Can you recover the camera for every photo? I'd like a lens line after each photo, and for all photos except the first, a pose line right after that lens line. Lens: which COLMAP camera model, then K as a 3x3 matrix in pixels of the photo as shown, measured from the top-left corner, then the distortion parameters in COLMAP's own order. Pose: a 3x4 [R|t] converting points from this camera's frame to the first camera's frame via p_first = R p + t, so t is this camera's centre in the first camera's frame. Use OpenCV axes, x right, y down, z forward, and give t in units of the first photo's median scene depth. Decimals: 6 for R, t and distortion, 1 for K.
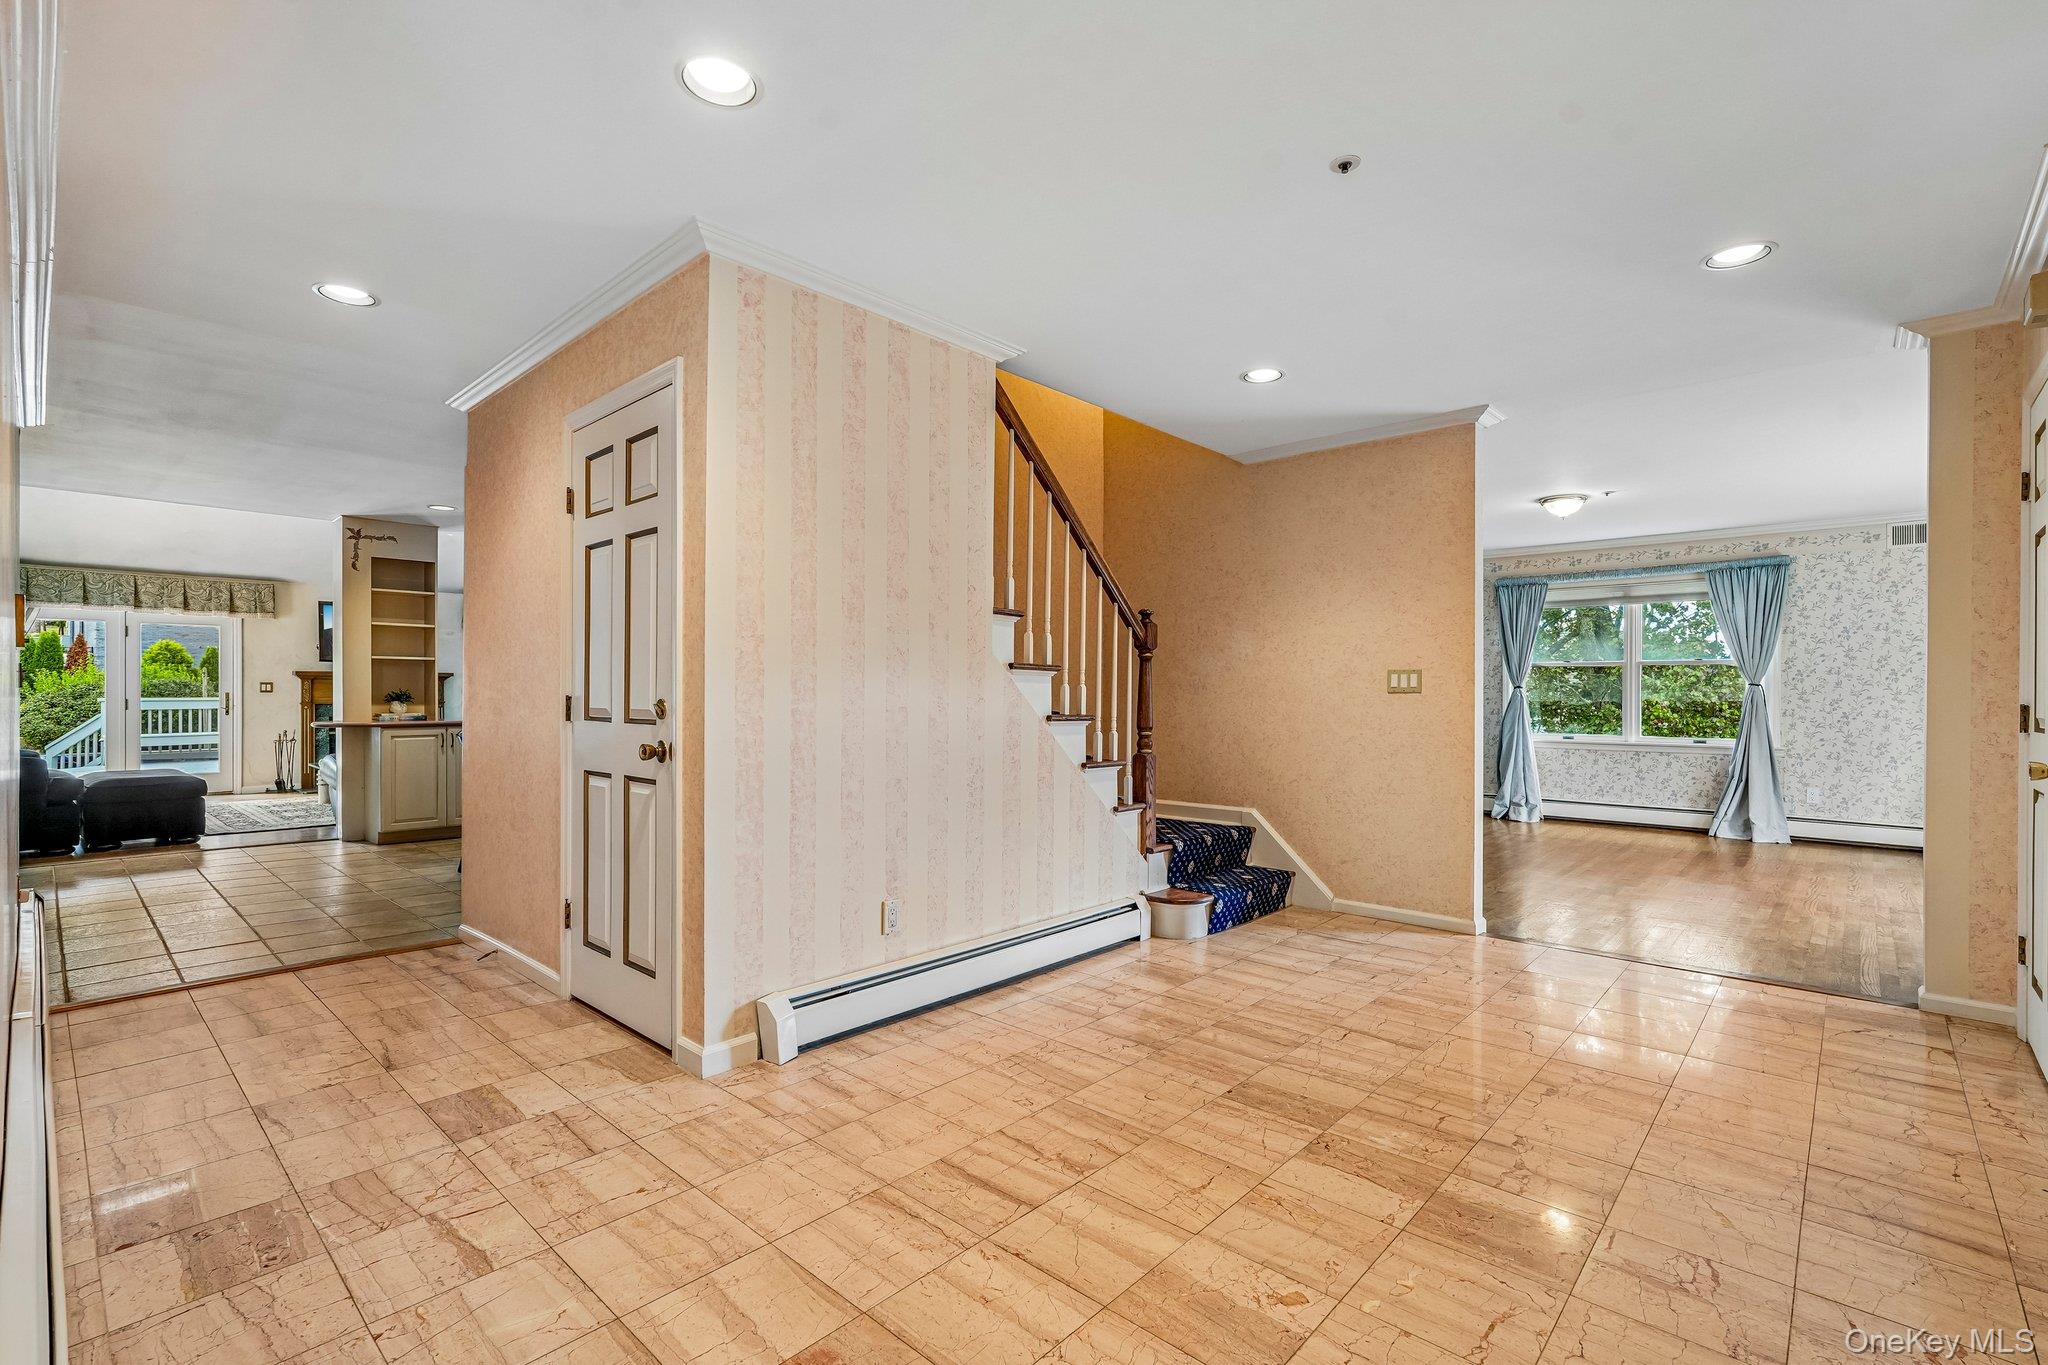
lens RADIAL K [[921.3, 0, 1027.4], [0, 921.3, 685.4], [0, 0, 1]] dist [-0.004386, 0.000464]
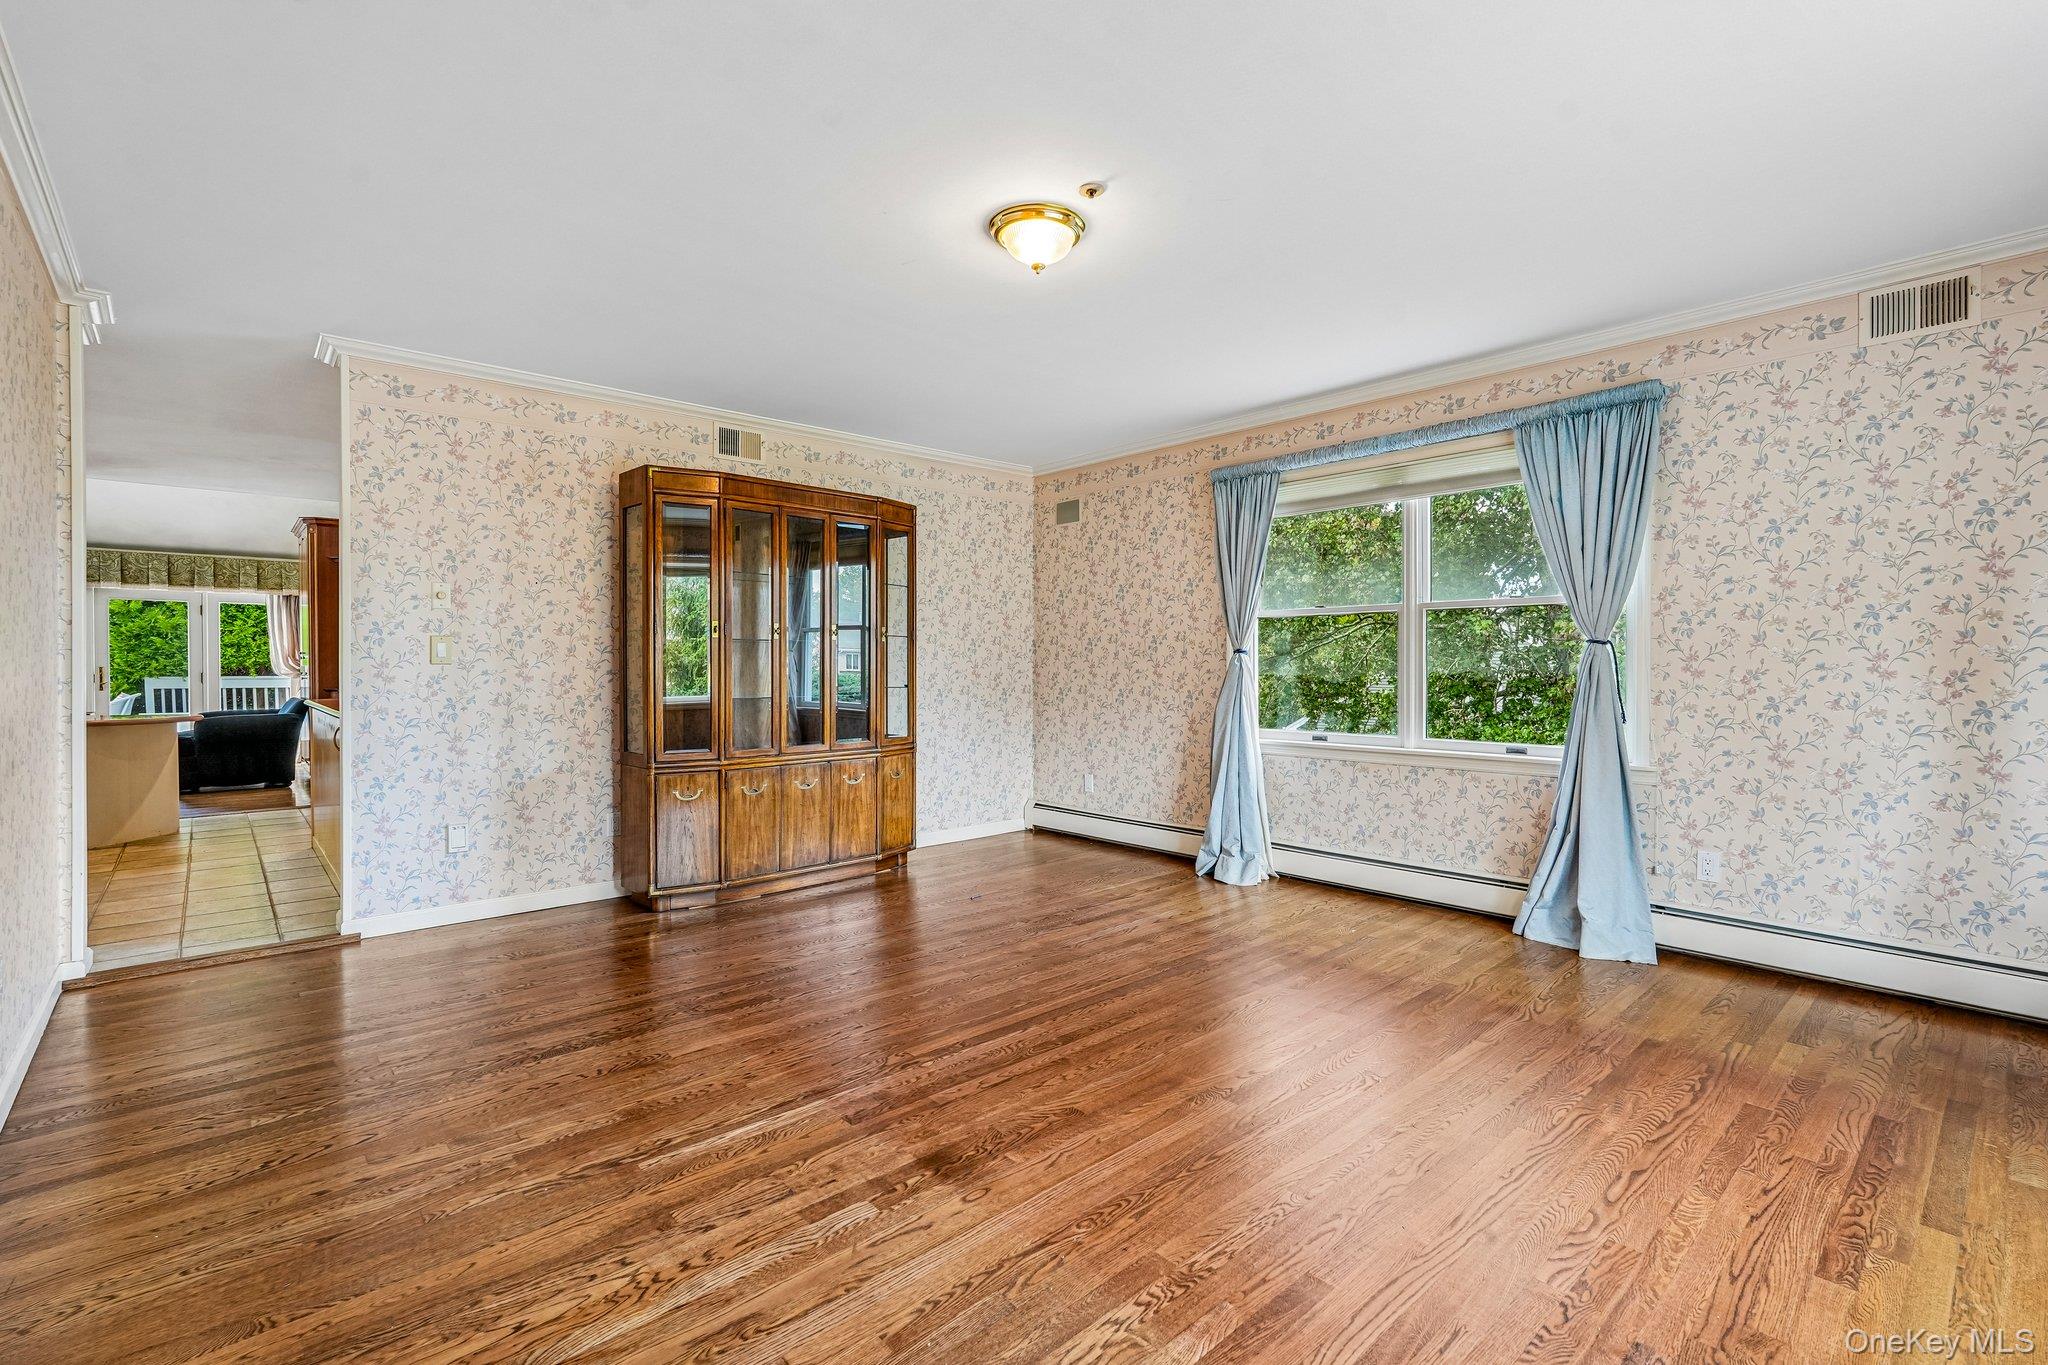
lens RADIAL K [[921.3, 0, 1031.9], [0, 921.3, 670.3], [0, 0, 1]] dist [-0.004386, 0.000464]
pose [[0.995204, -0.000798, -0.097823, 0.534495], [0.001555, 0.999969, 0.007662, 0.010623], [0.097814, -0.007778, 0.995174, 0.467836]]
